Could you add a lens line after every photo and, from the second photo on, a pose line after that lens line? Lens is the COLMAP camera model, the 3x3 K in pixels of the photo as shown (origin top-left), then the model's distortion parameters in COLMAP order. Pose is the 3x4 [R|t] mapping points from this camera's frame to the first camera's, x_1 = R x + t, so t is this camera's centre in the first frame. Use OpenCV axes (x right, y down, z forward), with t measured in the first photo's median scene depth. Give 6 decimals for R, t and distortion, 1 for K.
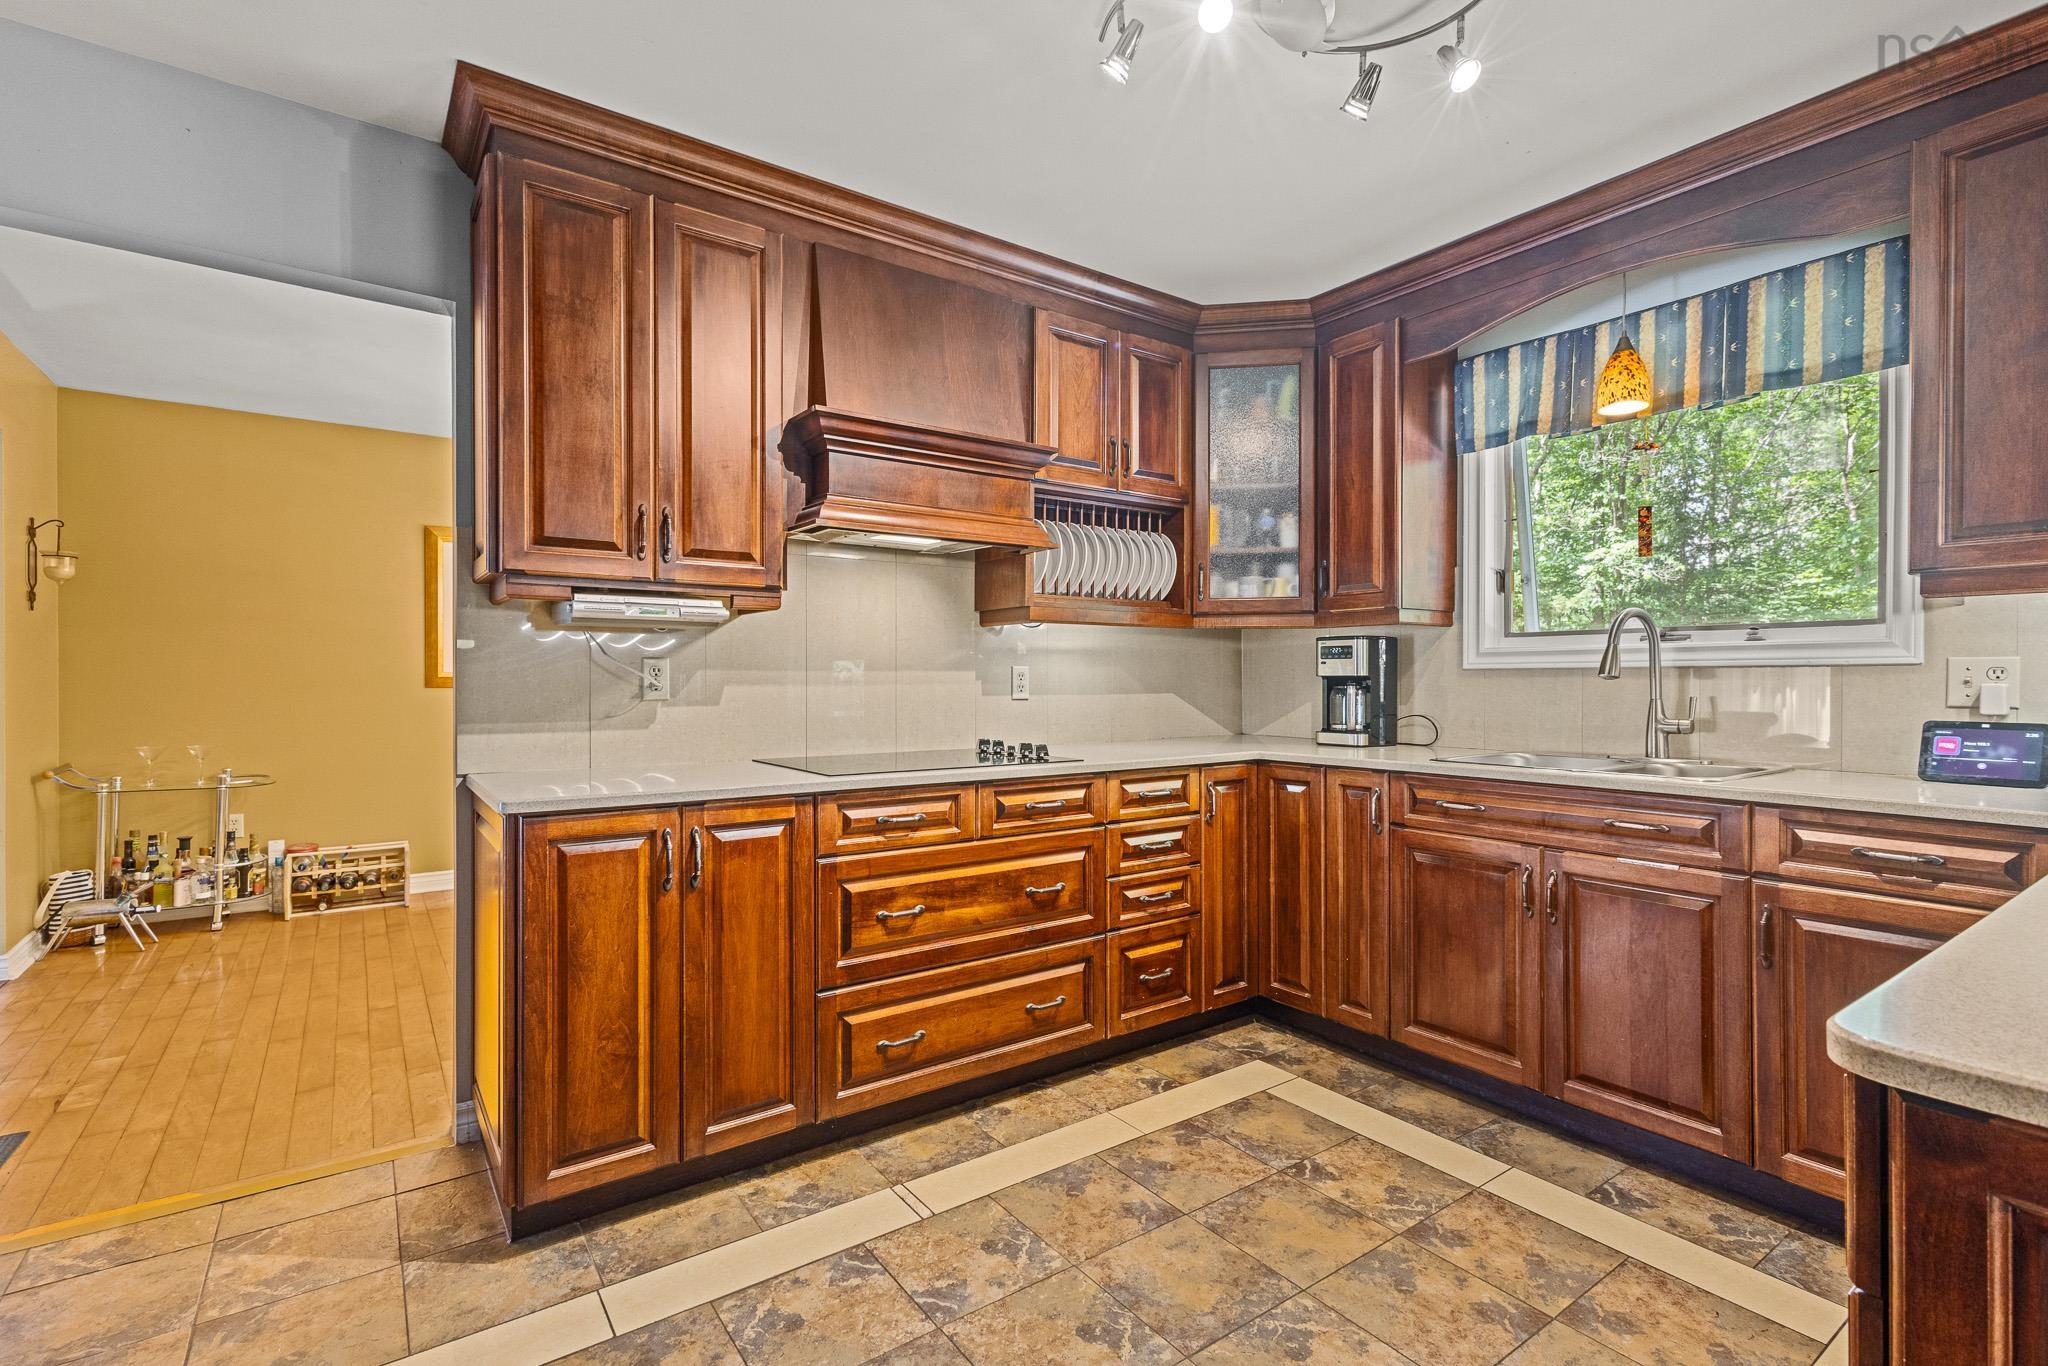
lens RADIAL K [[936.5, 0, 1020.3], [0, 936.5, 678.6], [0, 0, 1]] dist [0.008276, -0.002503]
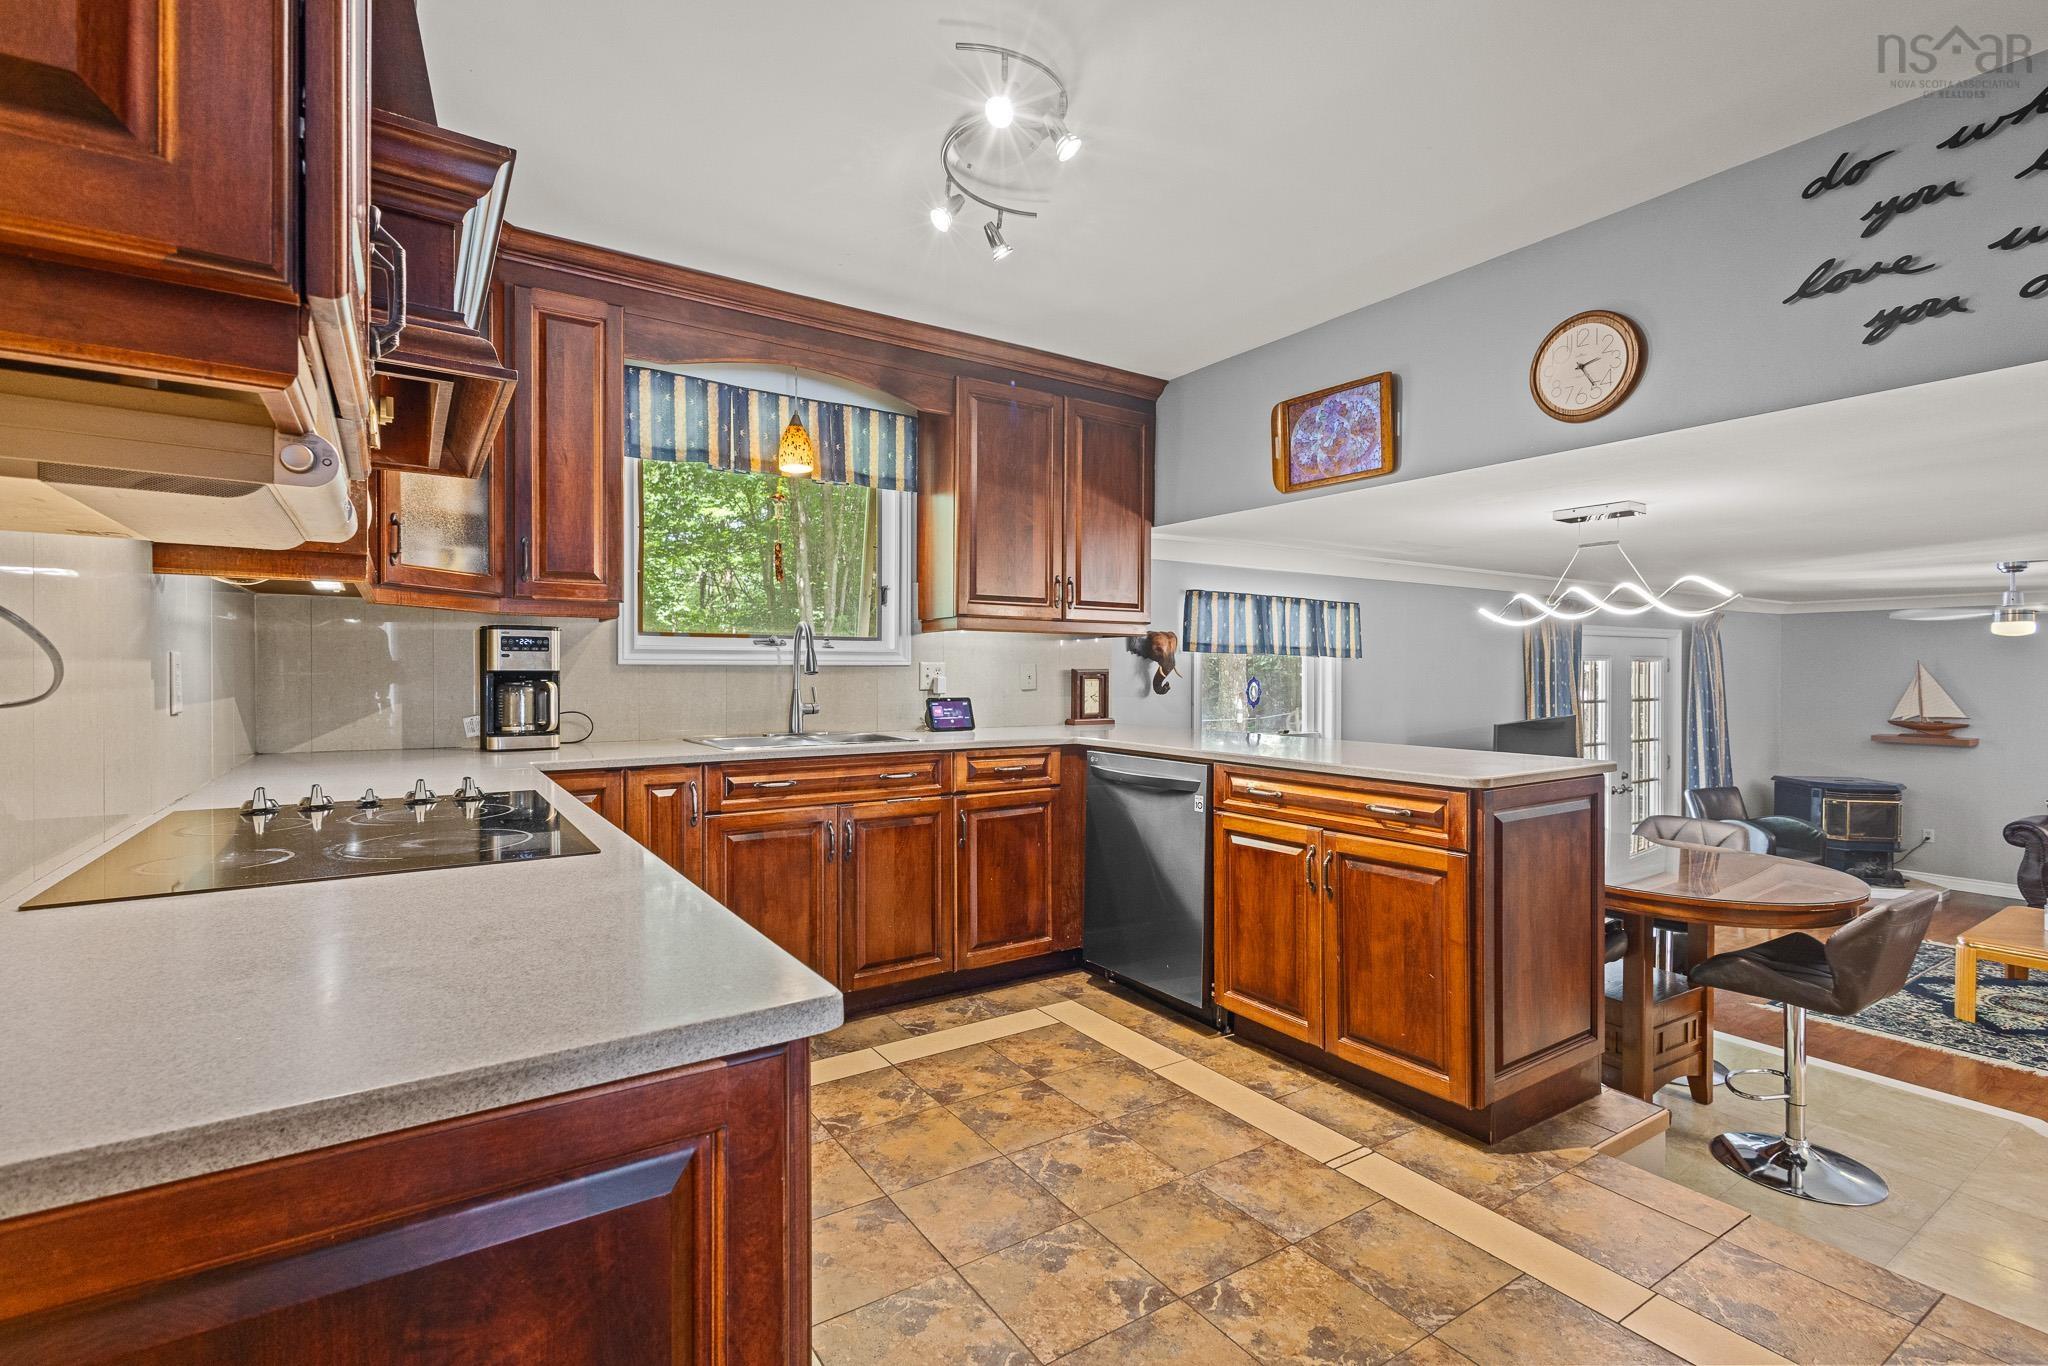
lens RADIAL K [[936.5, 0, 1021.7], [0, 936.5, 679.1], [0, 0, 1]] dist [0.008276, -0.002503]
pose [[0.036015, -0.008995, 0.999311, -0.721353], [-0.002851, 0.999955, 0.009103, -0.006549], [-0.999347, -0.003177, 0.035987, 0.696071]]
